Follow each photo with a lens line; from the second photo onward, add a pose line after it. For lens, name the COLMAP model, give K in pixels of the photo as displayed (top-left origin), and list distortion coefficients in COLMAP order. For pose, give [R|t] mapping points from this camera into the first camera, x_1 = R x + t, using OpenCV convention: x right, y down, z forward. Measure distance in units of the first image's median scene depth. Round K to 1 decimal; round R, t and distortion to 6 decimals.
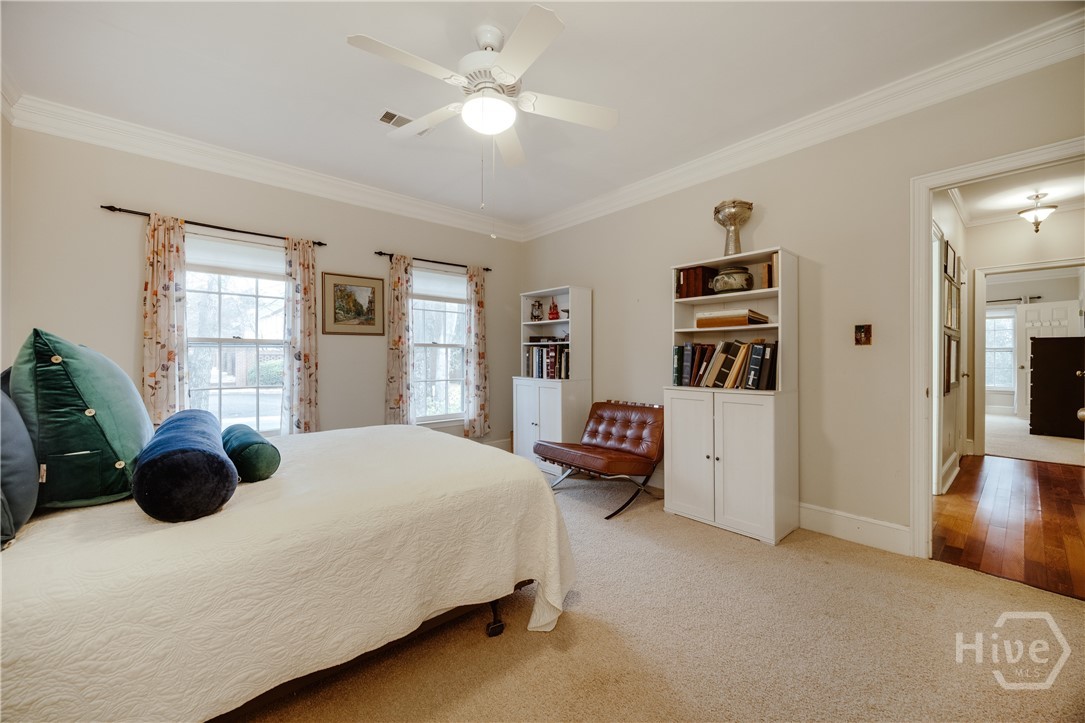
lens RADIAL K [[421.2, 0, 542.6], [0, 421.2, 355.4], [0, 0, 1]] dist [0.010262, -0.000016]
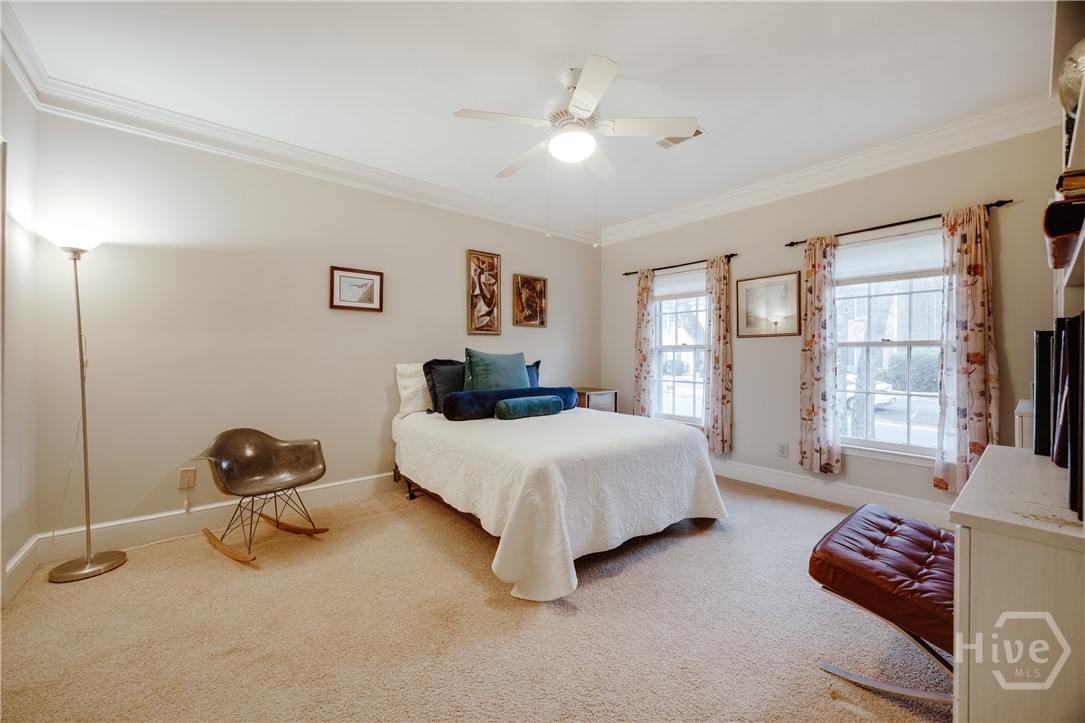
lens RADIAL K [[421.2, 0, 542.5], [0, 421.2, 364.5], [0, 0, 1]] dist [0.010262, -0.000016]
pose [[-0.021315, 0.016278, -0.999640, 0.516028], [-0.002700, 0.999863, 0.016340, 0.000768], [0.999769, 0.003047, -0.021268, 0.482071]]
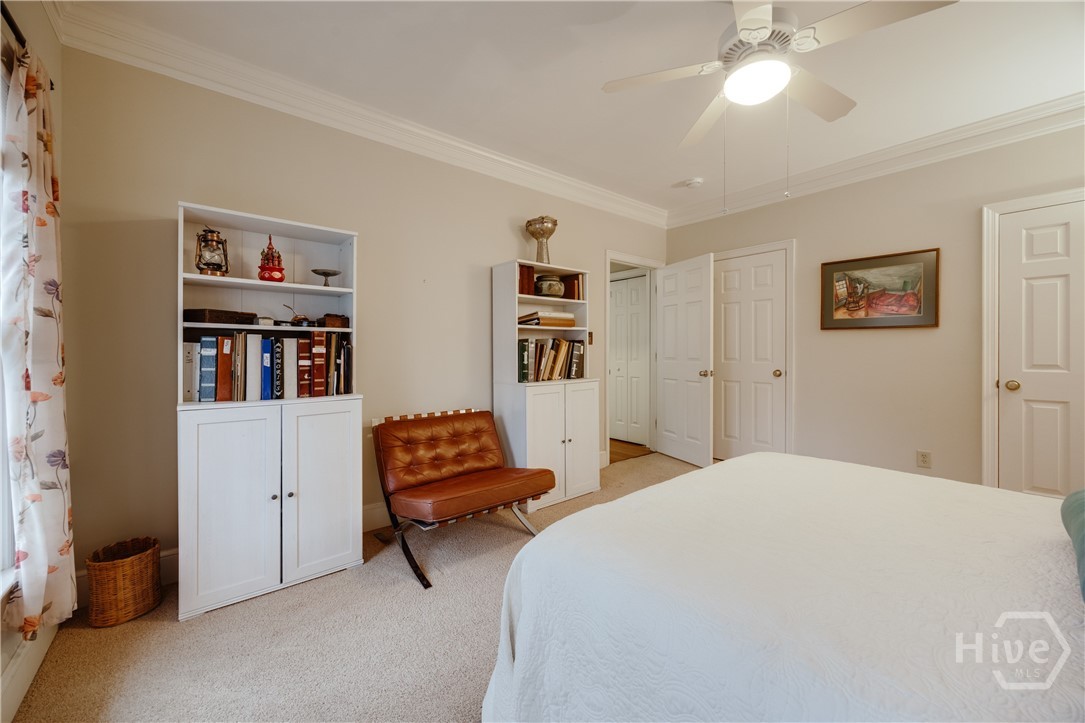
lens RADIAL K [[421.2, 0, 543.7], [0, 421.2, 354.8], [0, 0, 1]] dist [0.010262, -0.000016]
pose [[0.022167, -0.007932, 0.999723, -0.516093], [0.002884, 0.999965, 0.007870, -0.000417], [-0.999750, 0.002709, 0.022189, 0.724504]]
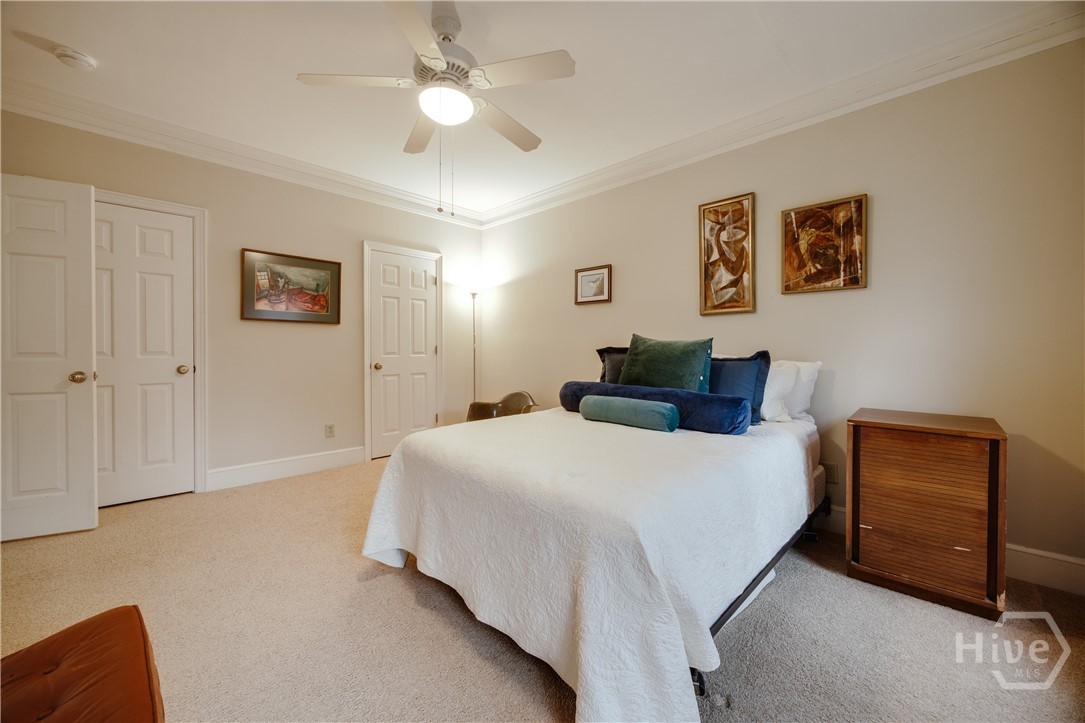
lens RADIAL K [[421.2, 0, 541.7], [0, 421.2, 352.0], [0, 0, 1]] dist [0.010262, -0.000016]
pose [[-0.997575, -0.004499, -0.069448, -0.134666], [-0.005885, 0.999787, 0.019764, -0.000786], [0.069344, 0.020124, -0.997390, 1.033710]]
